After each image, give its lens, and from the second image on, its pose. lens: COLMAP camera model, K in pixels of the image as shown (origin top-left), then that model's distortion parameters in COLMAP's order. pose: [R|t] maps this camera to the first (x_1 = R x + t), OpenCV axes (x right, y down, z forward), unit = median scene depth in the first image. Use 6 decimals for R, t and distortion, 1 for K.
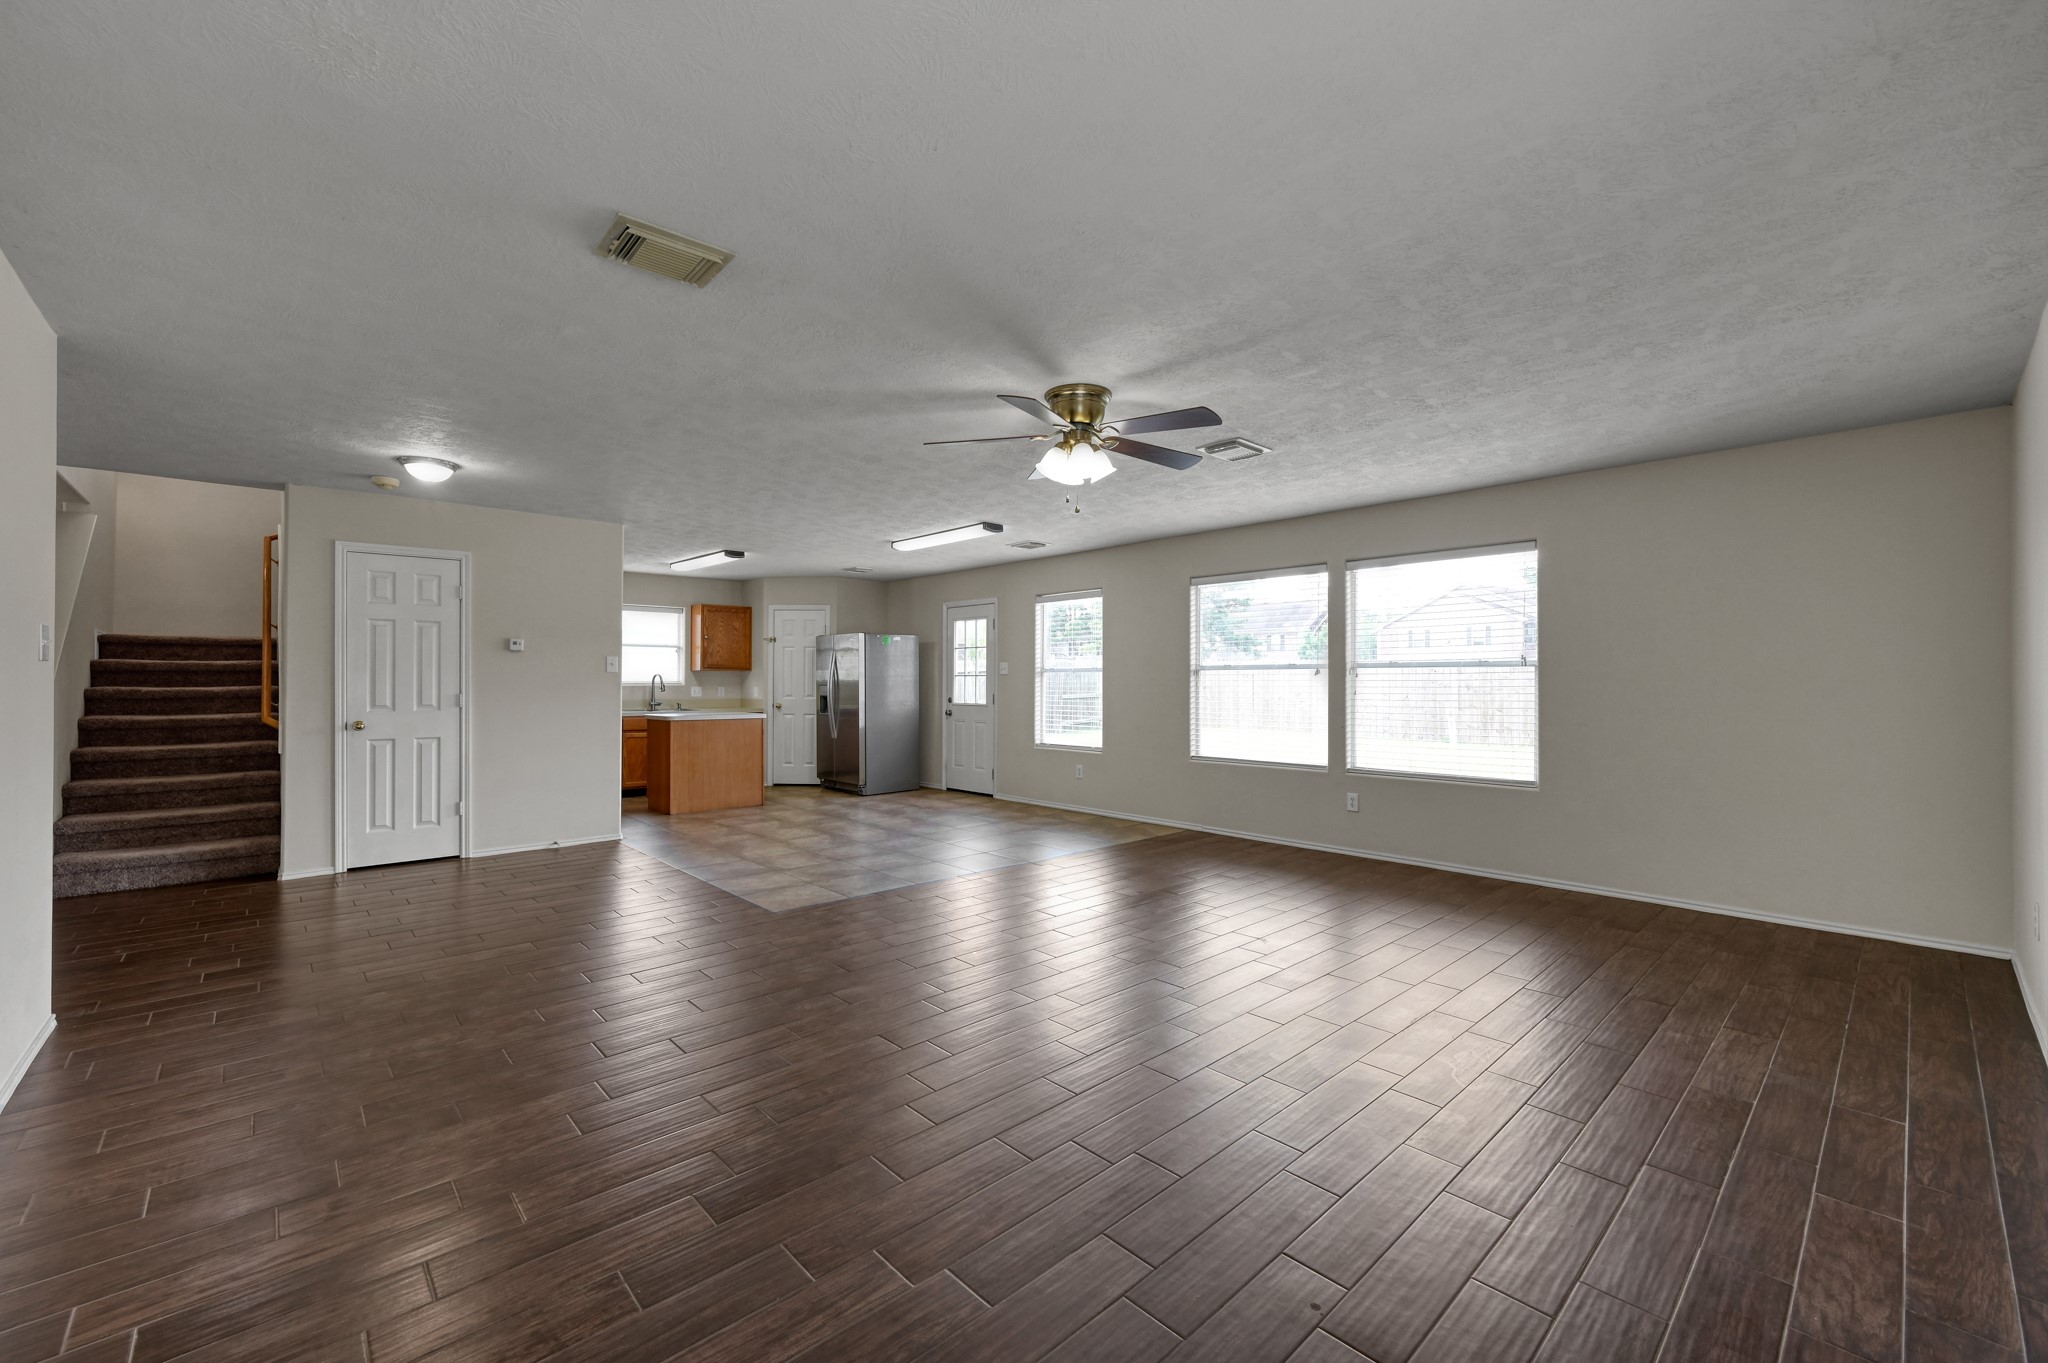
lens RADIAL K [[835.3, 0, 1018.3], [0, 835.3, 685.5], [0, 0, 1]] dist [-0.009101, 0.000454]
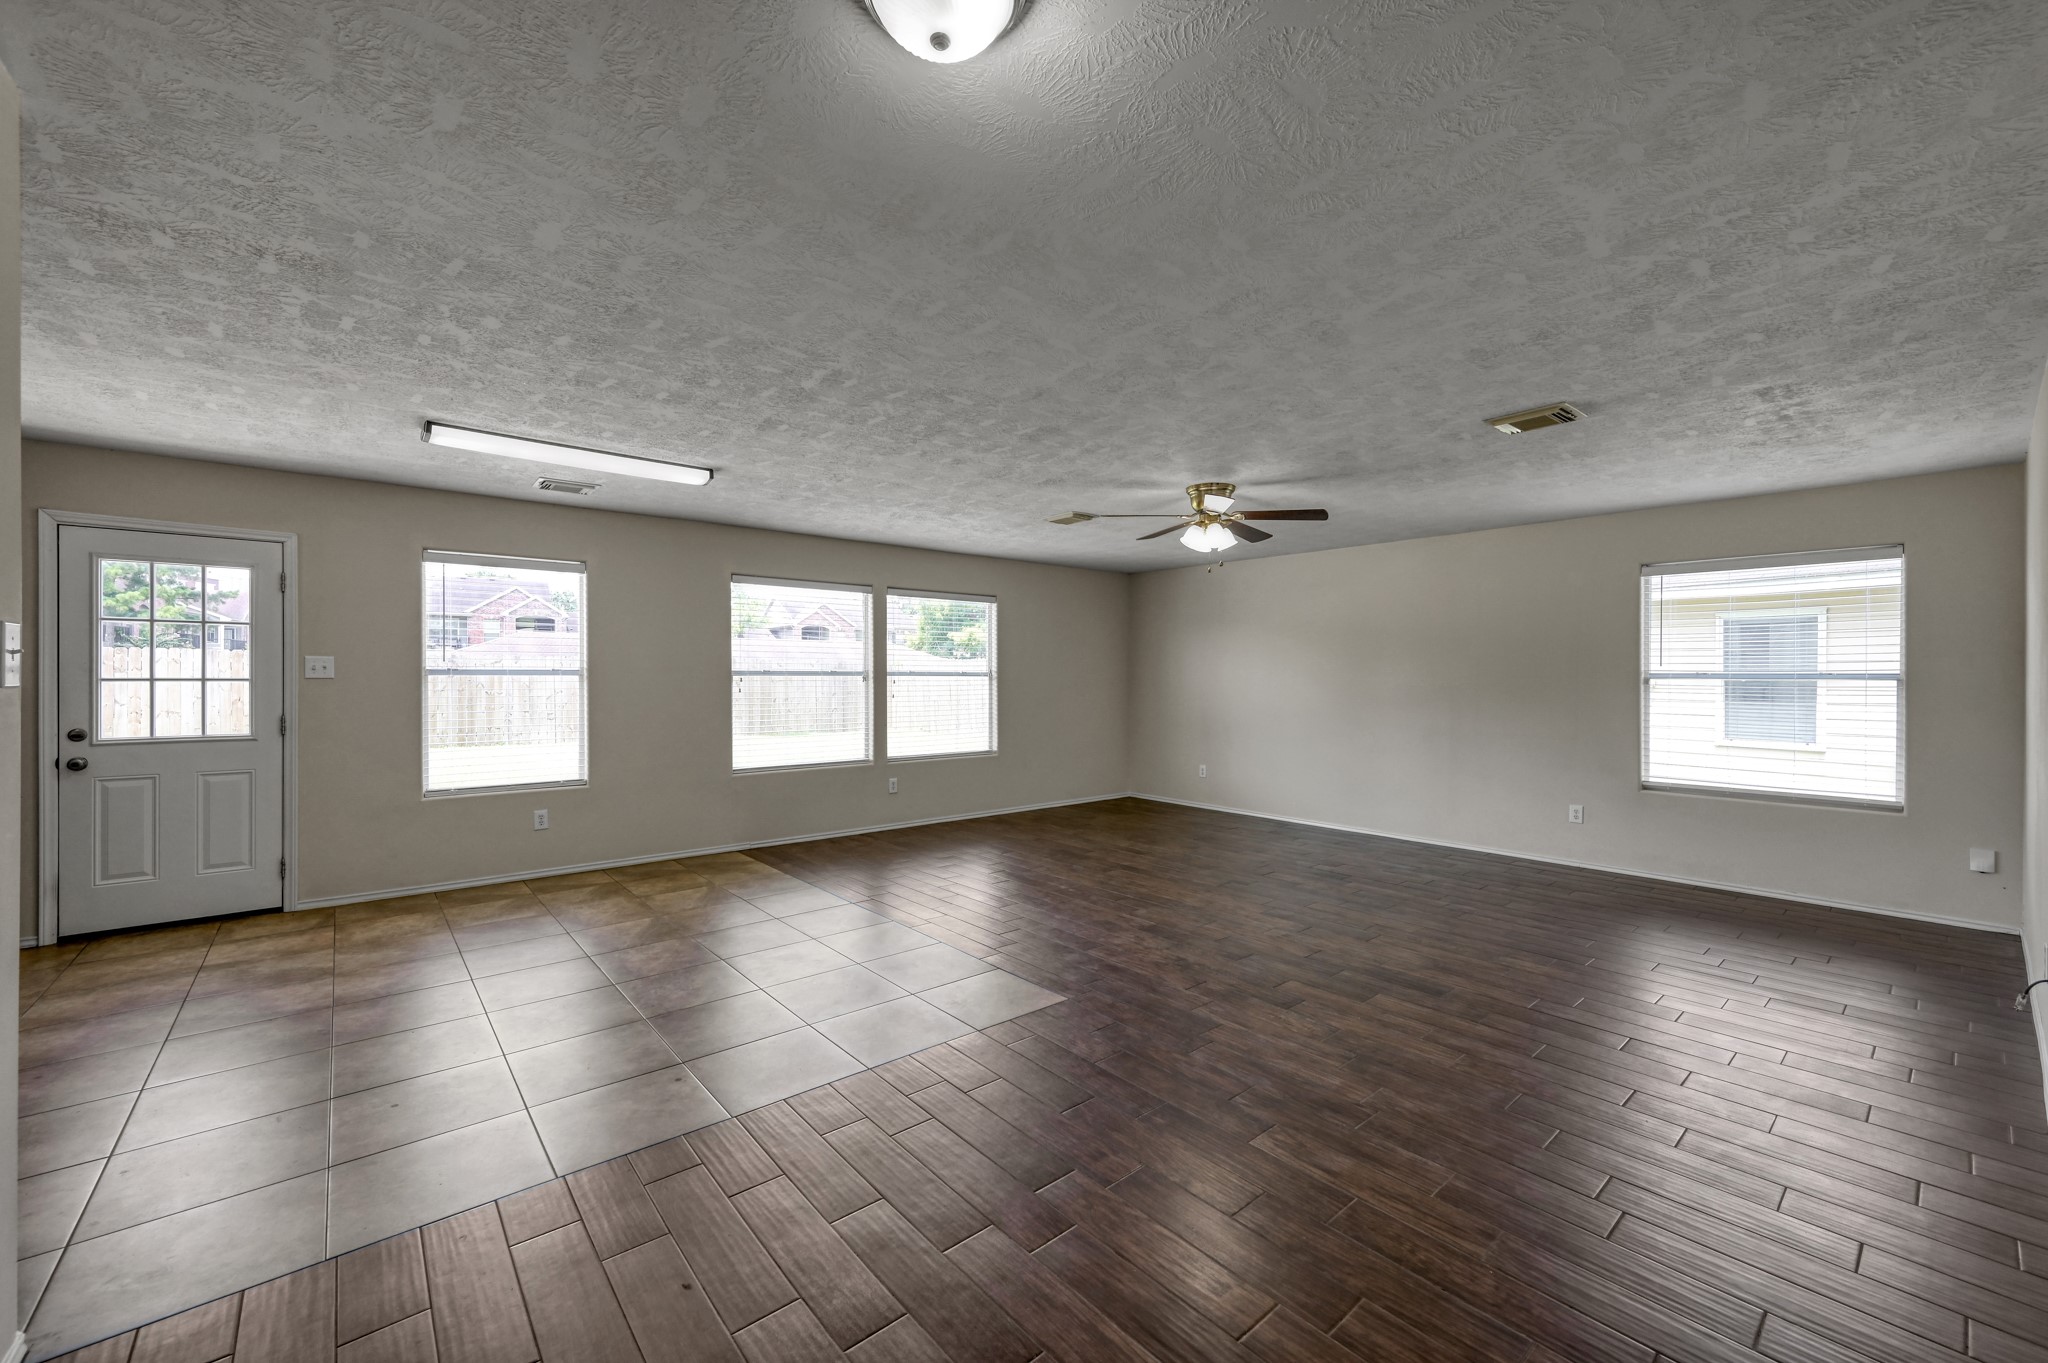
lens RADIAL K [[810.7, 0, 1025.3], [0, 810.7, 675.5], [0, 0, 1]] dist [0.000874, -0.000453]
pose [[0.039286, 0.000125, 0.999228, -0.555267], [0.002229, 0.999997, -0.000213, -0.014706], [-0.999226, 0.002235, 0.039286, 0.543002]]
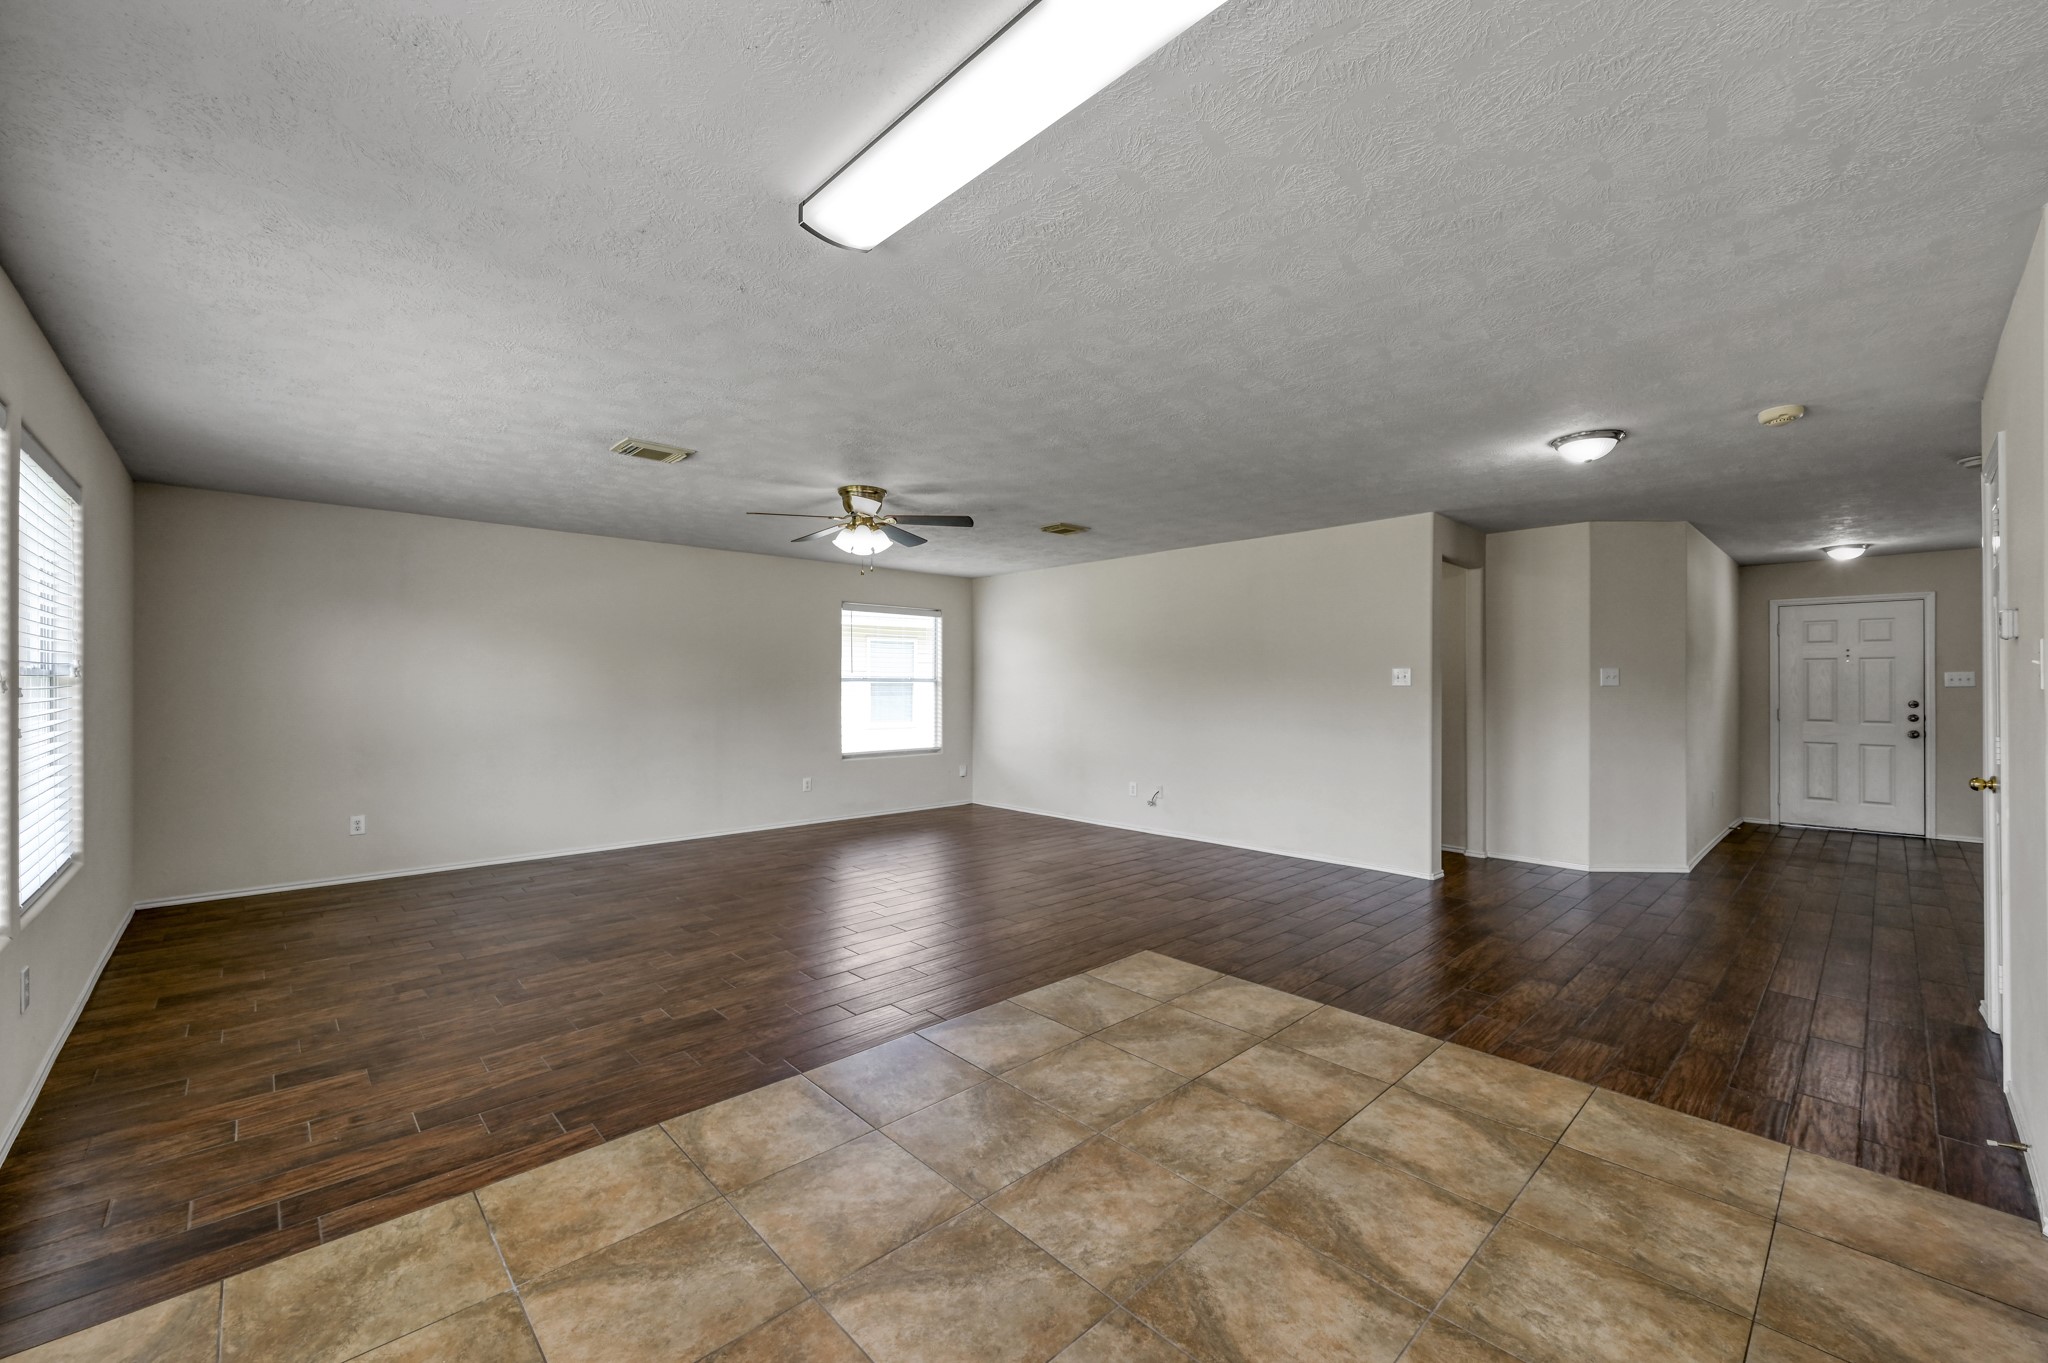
lens RADIAL K [[810.7, 0, 1020.7], [0, 810.7, 679.1], [0, 0, 1]] dist [0.000874, -0.000453]
pose [[-0.999930, -0.002718, -0.011527, -0.073125], [-0.002700, 0.999995, -0.001581, -0.013853], [0.011531, -0.001549, -0.999932, 1.017914]]
